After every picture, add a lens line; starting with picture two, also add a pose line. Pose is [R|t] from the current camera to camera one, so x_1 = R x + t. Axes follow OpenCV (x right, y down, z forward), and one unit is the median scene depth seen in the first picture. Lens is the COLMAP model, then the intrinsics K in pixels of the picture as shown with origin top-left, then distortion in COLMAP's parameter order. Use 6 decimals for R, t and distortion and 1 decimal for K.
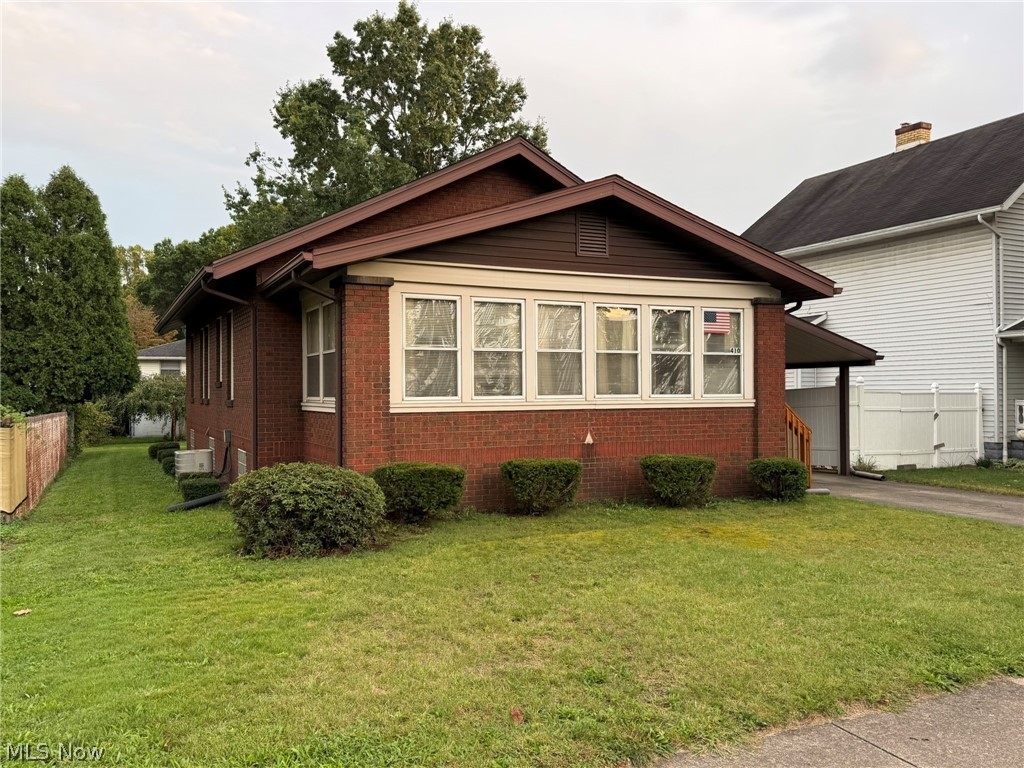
lens RADIAL K [[827.7, 0, 512.0], [0, 827.7, 384.0], [0, 0, 1]] dist [0.094616, -0.106134]
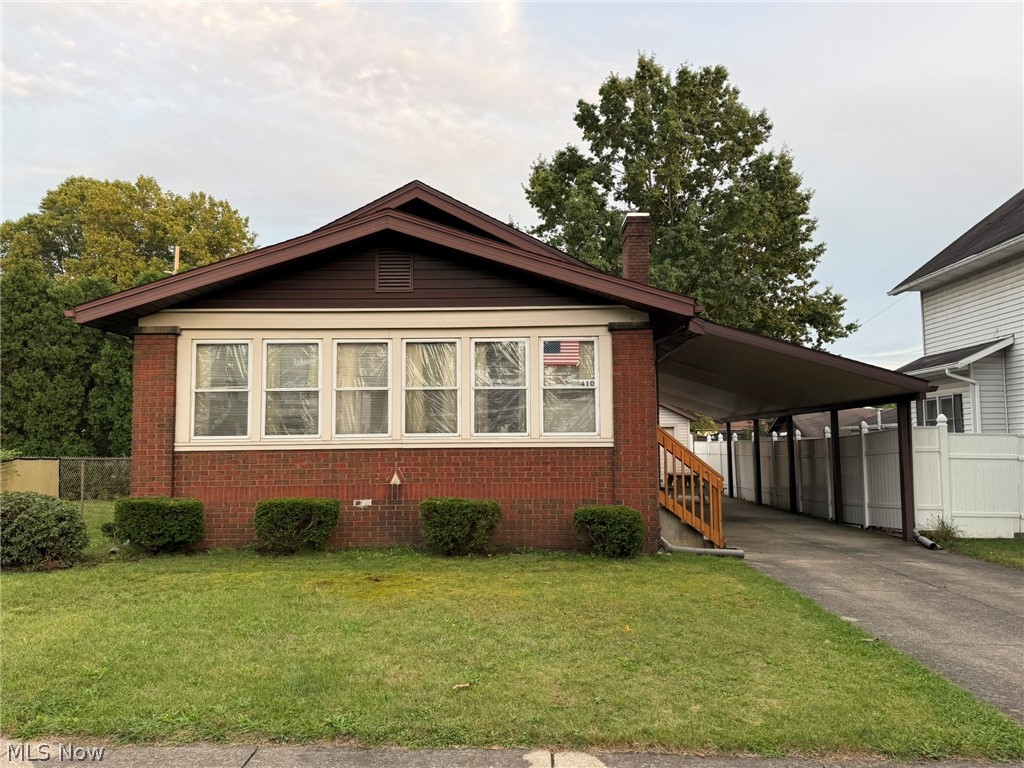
lens RADIAL K [[827.7, 0, 512.0], [0, 827.7, 384.0], [0, 0, 1]] dist [0.094616, -0.106134]
pose [[0.890062, -0.037304, -0.454310, 0.625238], [0.006462, 0.997578, -0.069253, 0.022121], [0.455794, 0.058704, 0.888148, 0.190621]]
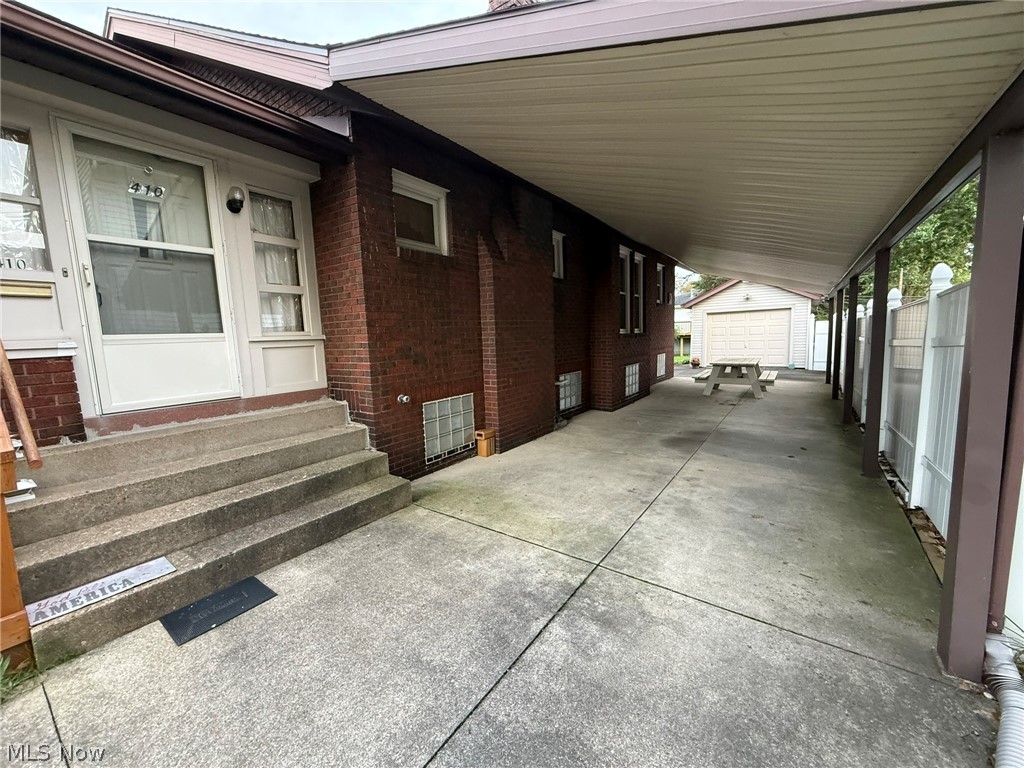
lens RADIAL K [[407.7, 0, 510.1], [0, 407.7, 383.8], [0, 0, 1]] dist [0.000084, -0.000585]
pose [[0.467873, 0.095061, -0.878669, 0.657905], [0.038348, 0.991079, 0.127642, 0.023306], [0.882963, -0.093415, 0.460053, 1.181332]]
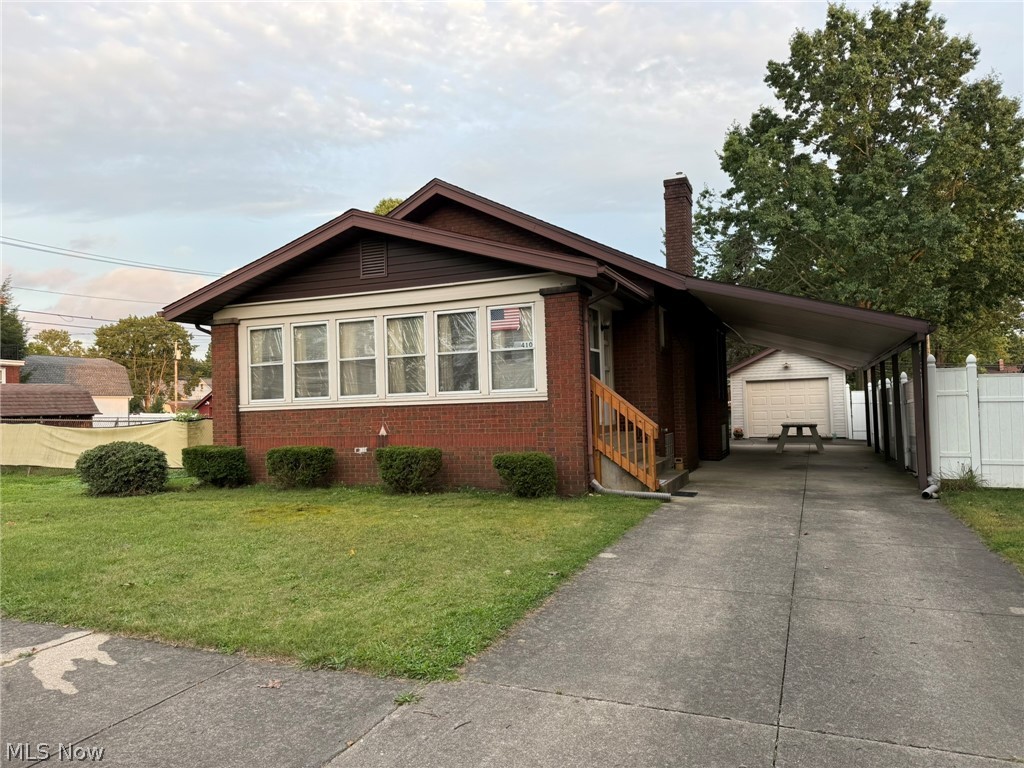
lens RADIAL K [[735.9, 0, 518.7], [0, 735.9, 386.1], [0, 0, 1]] dist [0.050151, -0.048708]
pose [[0.665304, -0.038169, -0.745596, 0.960810], [0.032149, 0.999231, -0.022466, 0.030090], [0.745880, -0.009023, 0.666019, 0.425864]]
